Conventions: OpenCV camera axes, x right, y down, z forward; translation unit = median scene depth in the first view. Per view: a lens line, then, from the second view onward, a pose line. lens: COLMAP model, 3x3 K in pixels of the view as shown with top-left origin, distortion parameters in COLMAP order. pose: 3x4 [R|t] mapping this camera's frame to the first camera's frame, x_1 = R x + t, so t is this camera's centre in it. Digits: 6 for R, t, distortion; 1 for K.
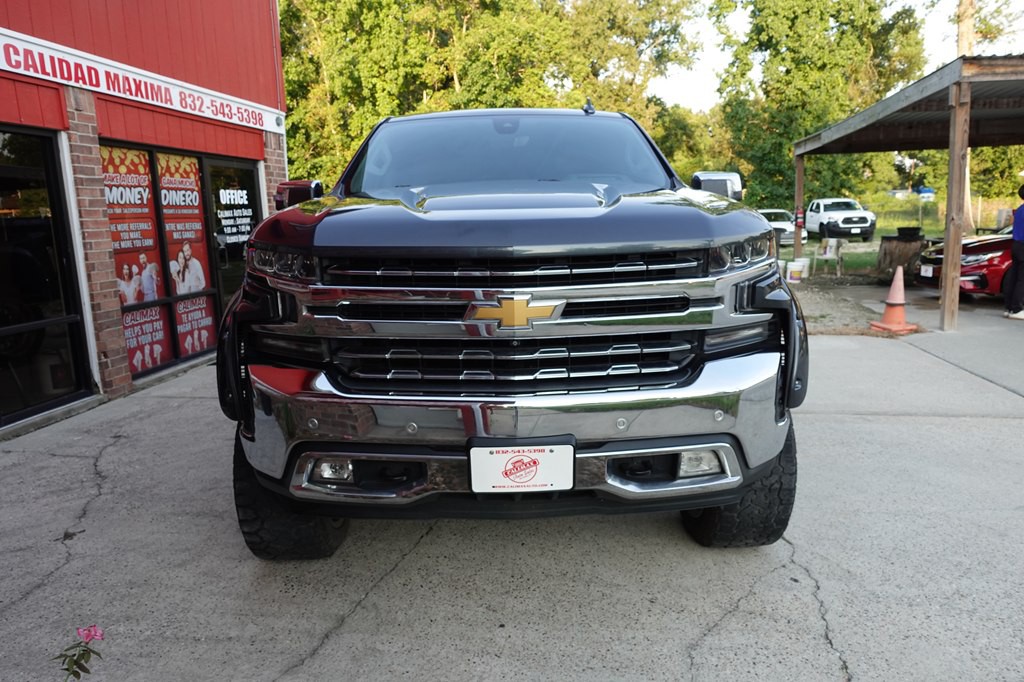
lens RADIAL K [[705.3, 0, 514.0], [0, 705.3, 335.6], [0, 0, 1]] dist [-0.000529, 0.000075]
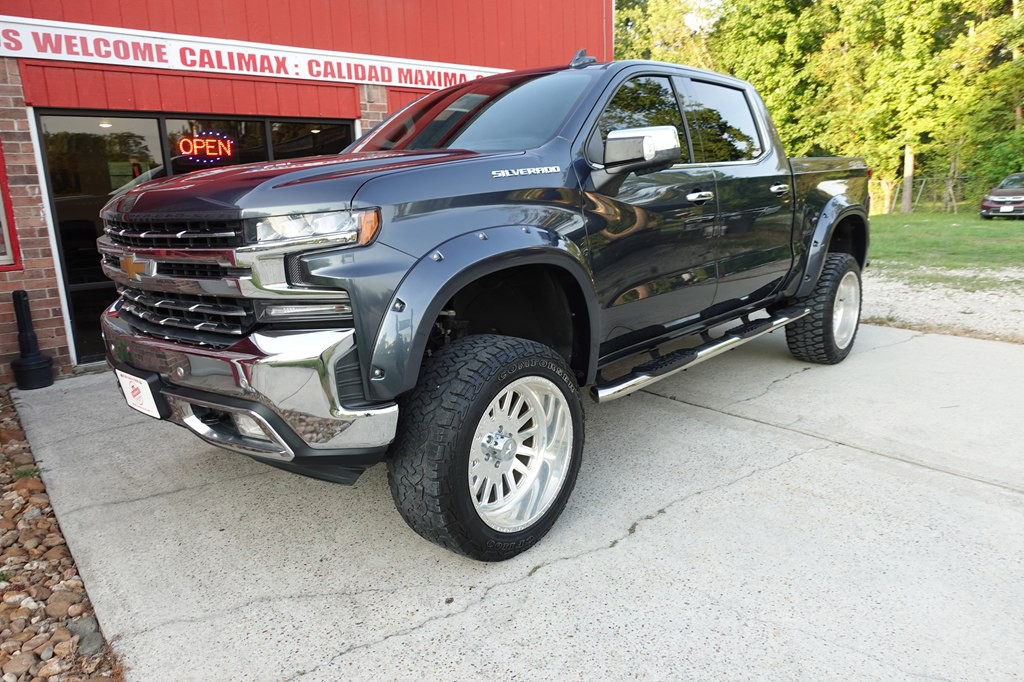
lens RADIAL K [[705.3, 0, 513.4], [0, 705.3, 340.6], [0, 0, 1]] dist [-0.000529, 0.000075]
pose [[0.733408, 0.141950, -0.664803, 0.435096], [-0.102827, 0.989868, 0.097920, -0.030880], [0.671966, -0.003455, 0.740574, 0.174594]]
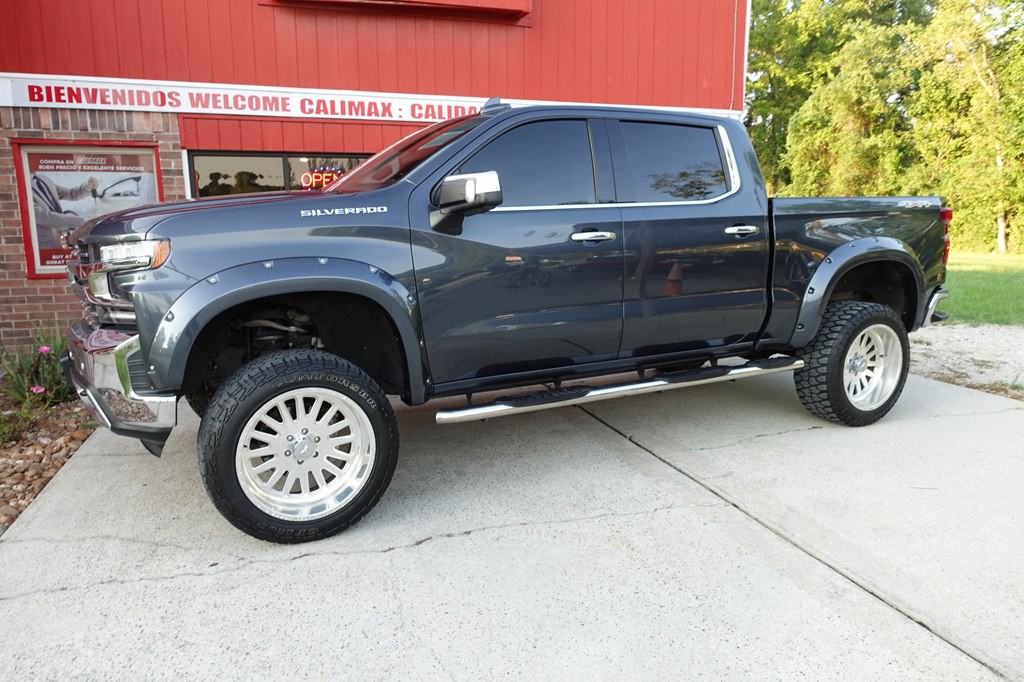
lens RADIAL K [[705.3, 0, 513.3], [0, 705.3, 339.8], [0, 0, 1]] dist [-0.000529, 0.000075]
pose [[0.445067, 0.168368, -0.879527, 0.644116], [-0.156966, 0.981628, 0.108484, -0.075278], [0.881633, 0.089773, 0.463318, 0.381490]]
